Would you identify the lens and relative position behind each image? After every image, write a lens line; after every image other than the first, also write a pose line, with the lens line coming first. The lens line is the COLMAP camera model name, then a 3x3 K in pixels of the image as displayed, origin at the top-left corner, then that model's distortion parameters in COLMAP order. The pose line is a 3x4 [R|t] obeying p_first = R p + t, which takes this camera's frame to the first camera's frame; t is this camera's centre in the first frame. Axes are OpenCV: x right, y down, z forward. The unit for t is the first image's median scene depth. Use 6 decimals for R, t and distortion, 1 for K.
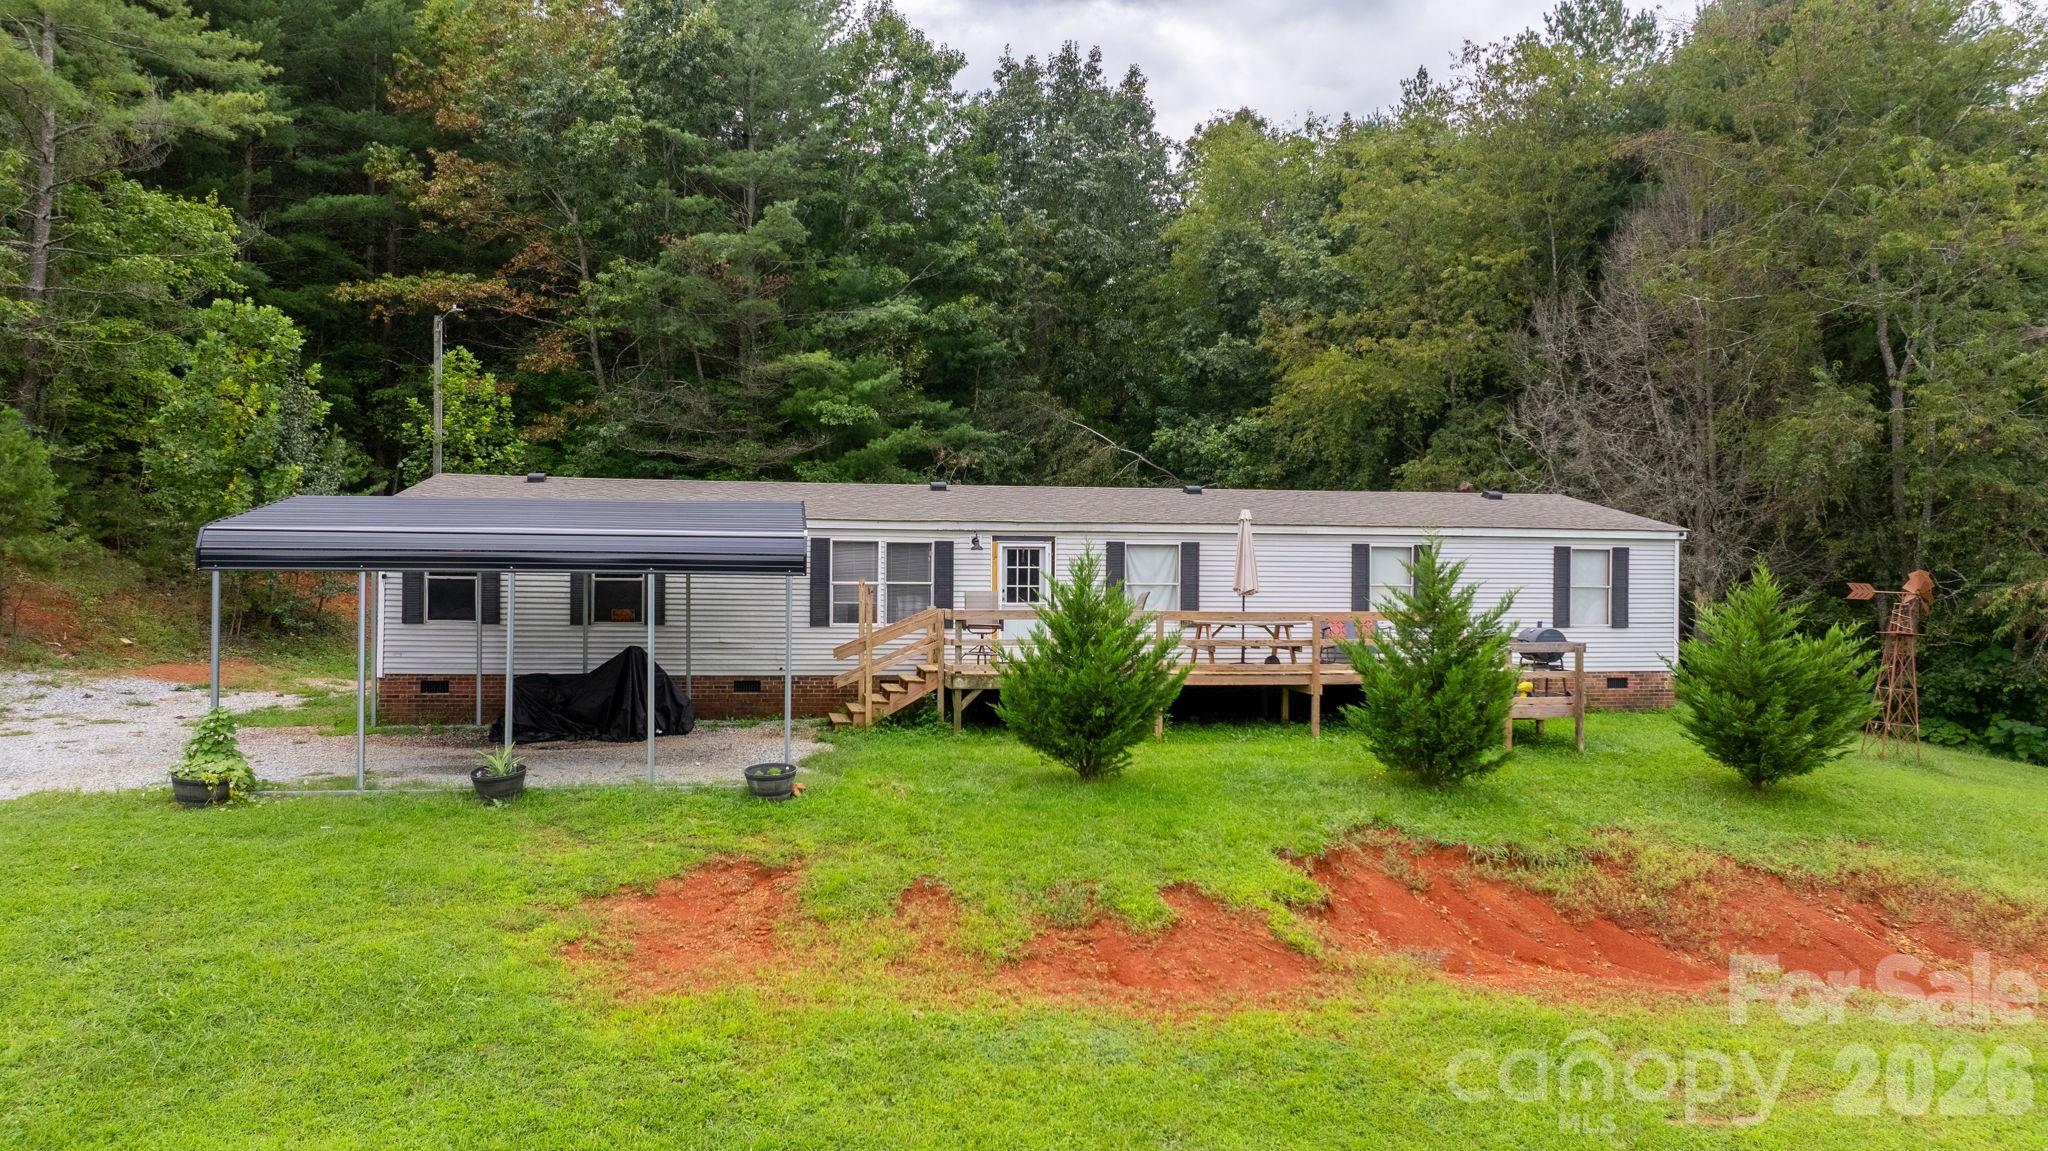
lens RADIAL K [[1424.7, 0, 1024.0], [0, 1424.7, 575.5], [0, 0, 1]] dist [-0.014379, -0.003532]
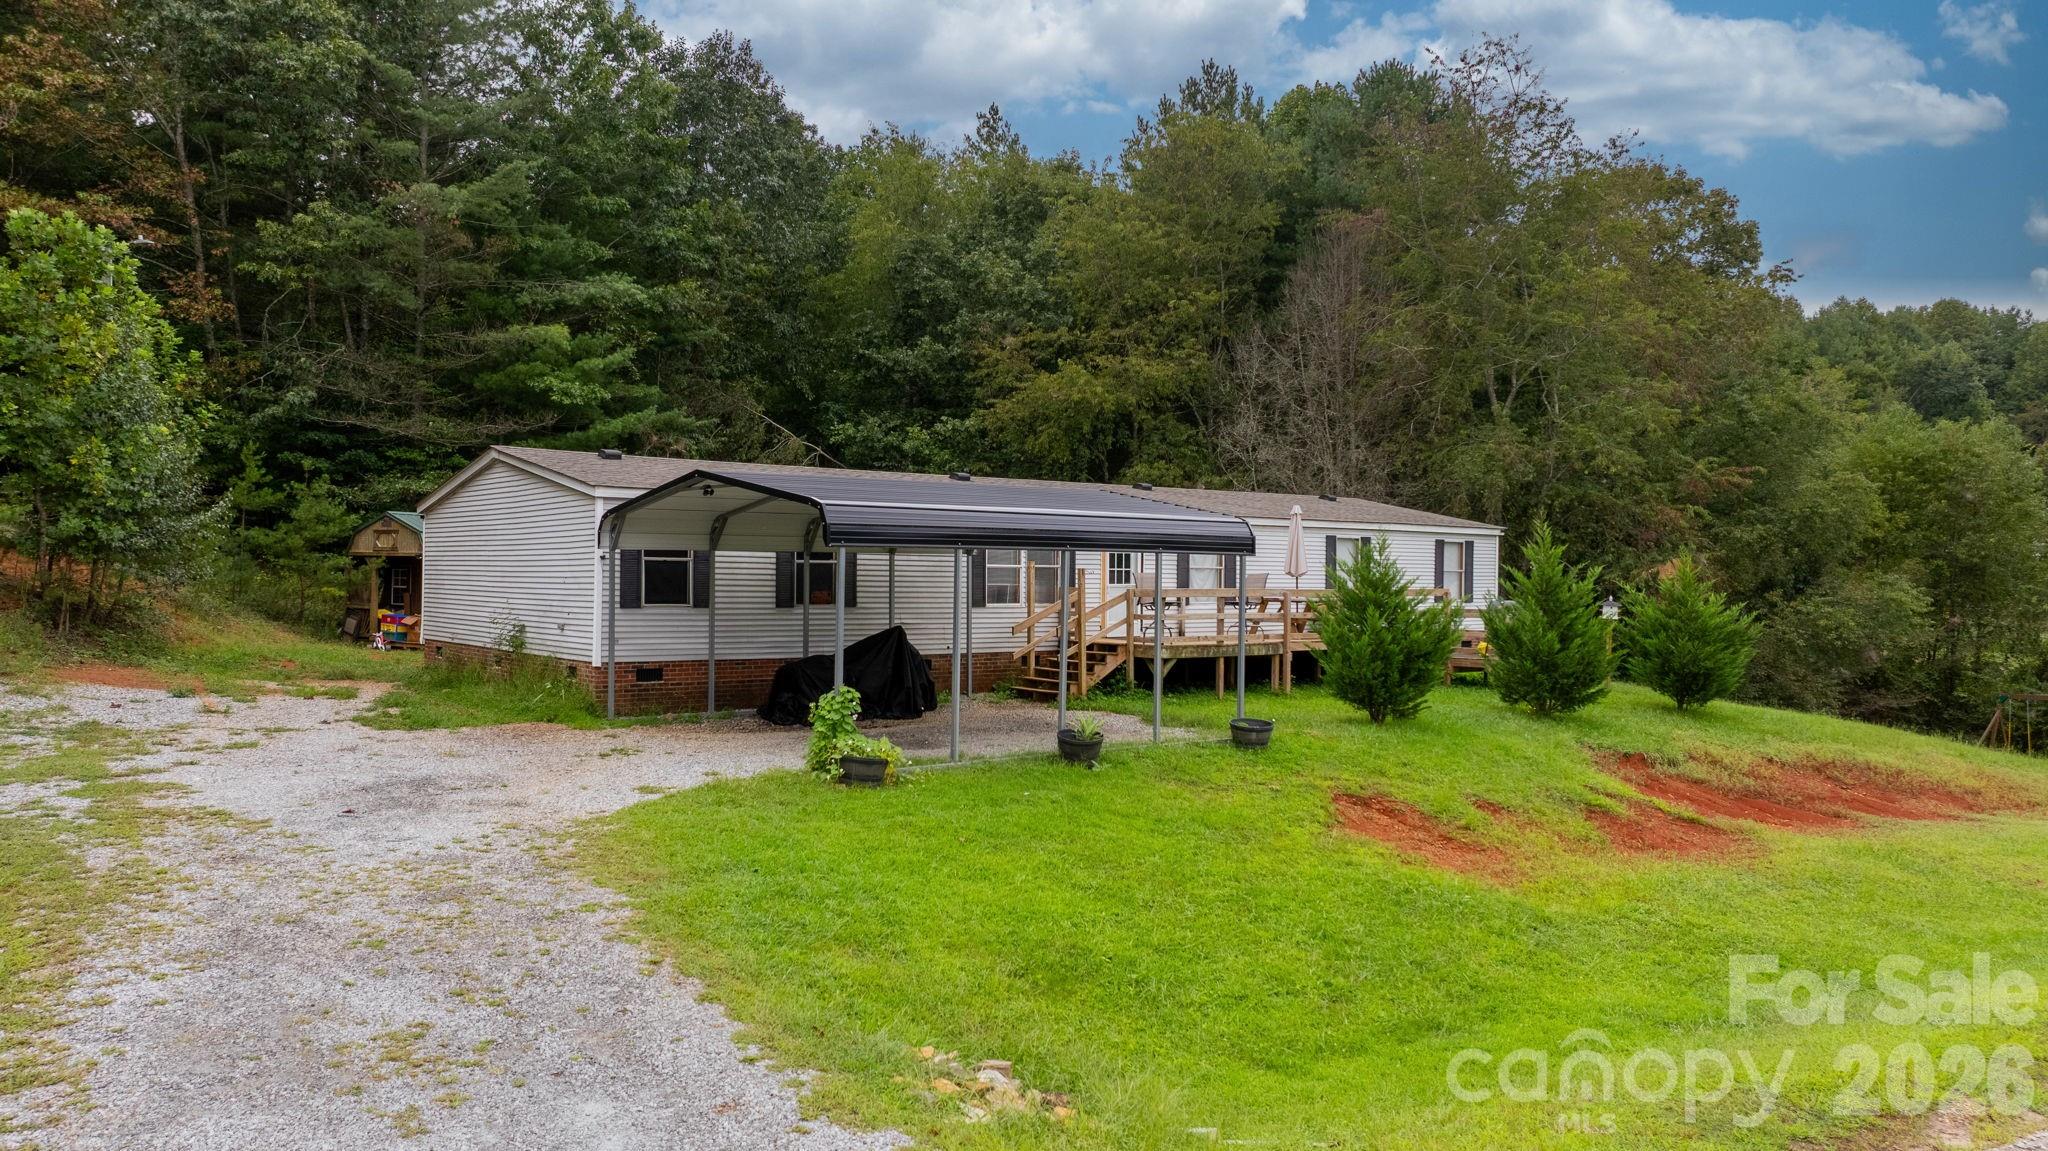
lens RADIAL K [[1415.7, 0, 1024.0], [0, 1415.7, 575.5], [0, 0, 1]] dist [0.003775, 0.001012]
pose [[0.882334, -0.001459, 0.470622, -0.548145], [-0.000820, 0.999989, 0.004636, 0.006689], [-0.470624, -0.004477, 0.882323, 0.047276]]
